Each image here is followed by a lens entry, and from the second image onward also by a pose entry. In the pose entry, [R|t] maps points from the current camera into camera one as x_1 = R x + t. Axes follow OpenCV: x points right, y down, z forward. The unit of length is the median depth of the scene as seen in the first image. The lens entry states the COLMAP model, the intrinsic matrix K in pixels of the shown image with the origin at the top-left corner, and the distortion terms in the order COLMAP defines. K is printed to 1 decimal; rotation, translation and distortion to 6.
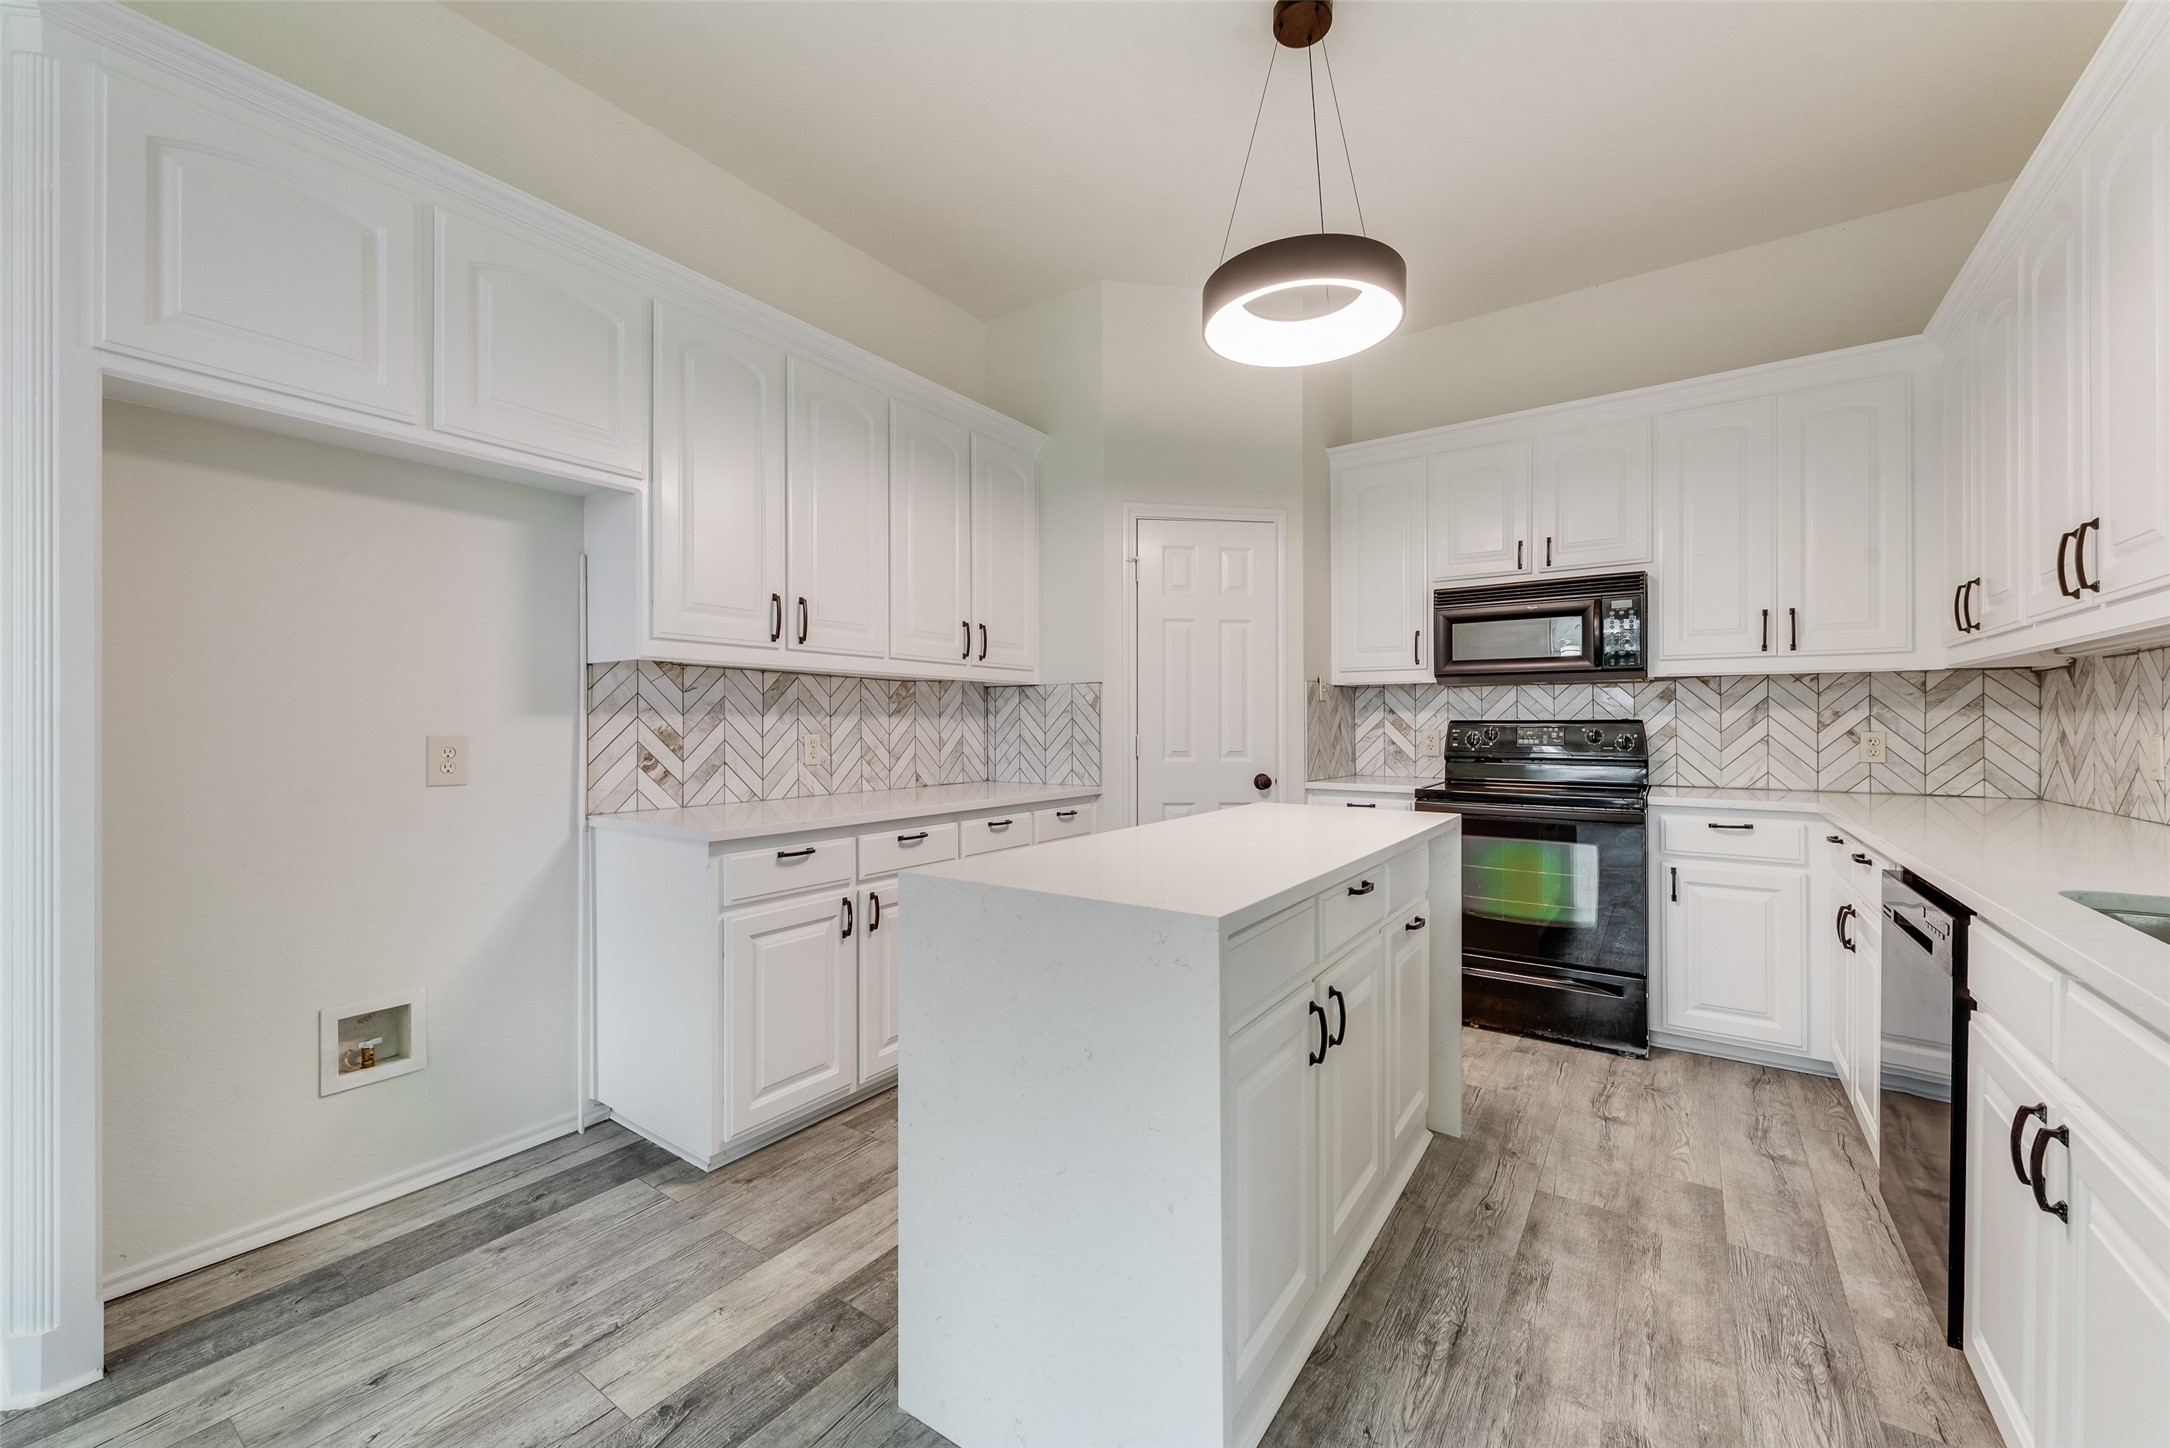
lens RADIAL K [[846.2, 0, 1070.7], [0, 846.2, 726.0], [0, 0, 1]] dist [0.020434, -0.009077]
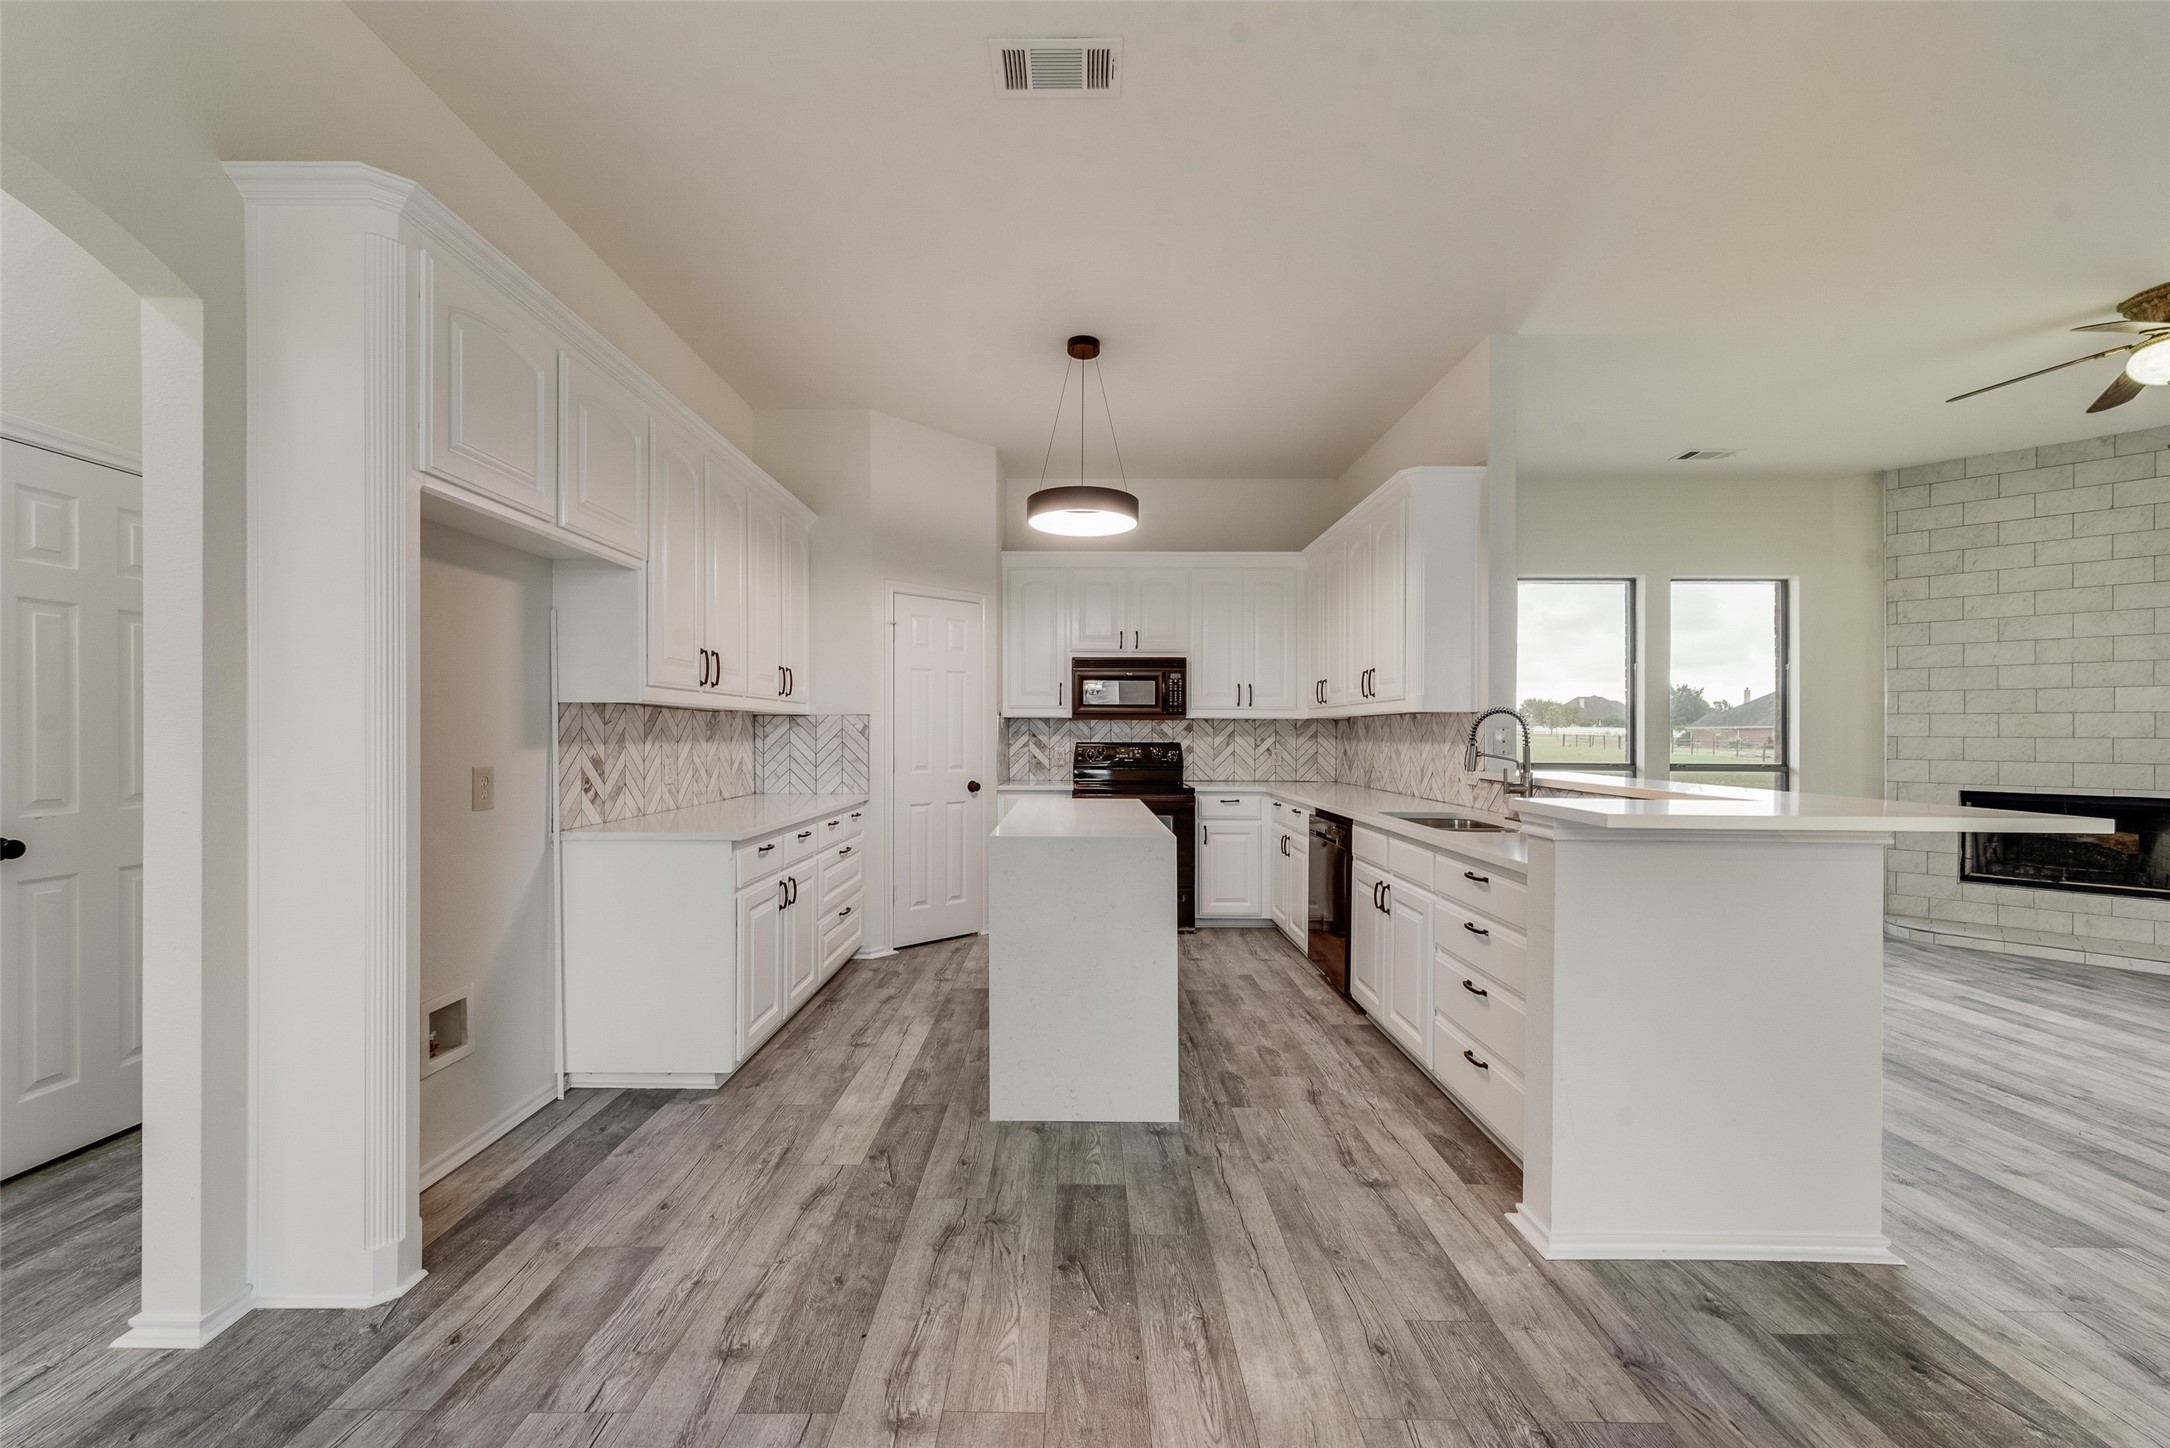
lens RADIAL K [[850.0, 0, 1073.4], [0, 850.0, 736.5], [0, 0, 1]] dist [0.005044, -0.000255]
pose [[0.818261, 0.000958, 0.574847, -0.565450], [-0.002545, 0.999995, 0.001955, -0.026045], [-0.574842, -0.003063, 0.818259, -0.316239]]
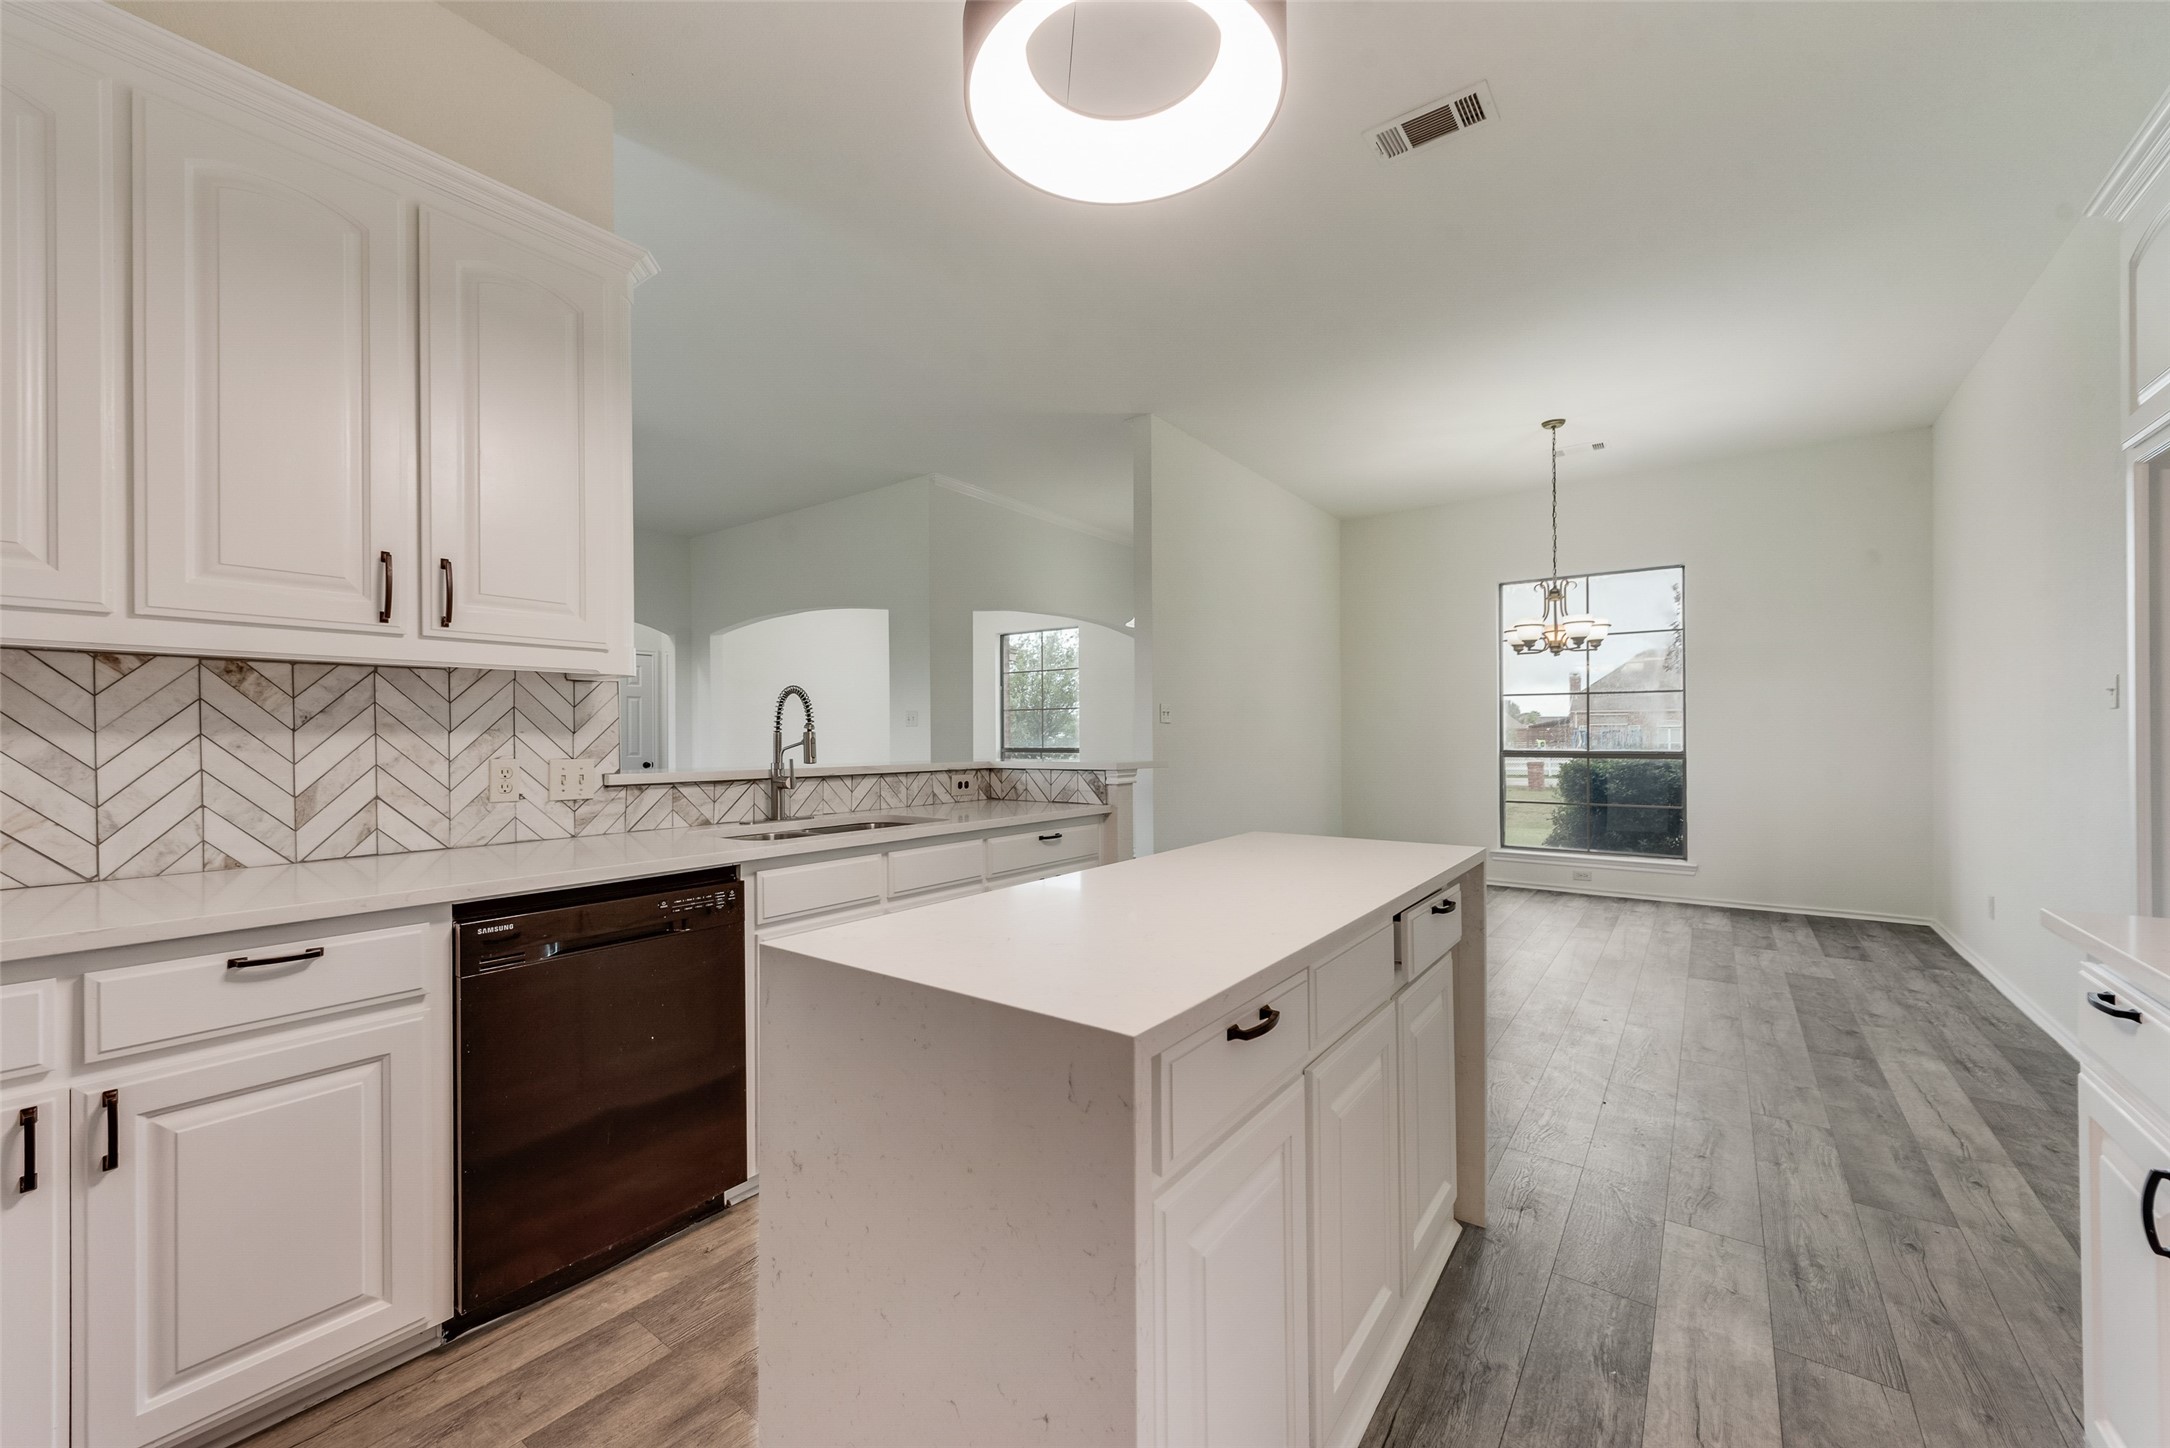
lens RADIAL K [[844.8, 0, 1066.3], [0, 844.8, 736.4], [0, 0, 1]] dist [-0.009343, -0.000167]
pose [[-0.999418, 0.005799, 0.033601, 0.221855], [0.005900, 0.999978, 0.002908, -0.009066], [-0.033584, 0.003105, -0.999431, 1.209688]]
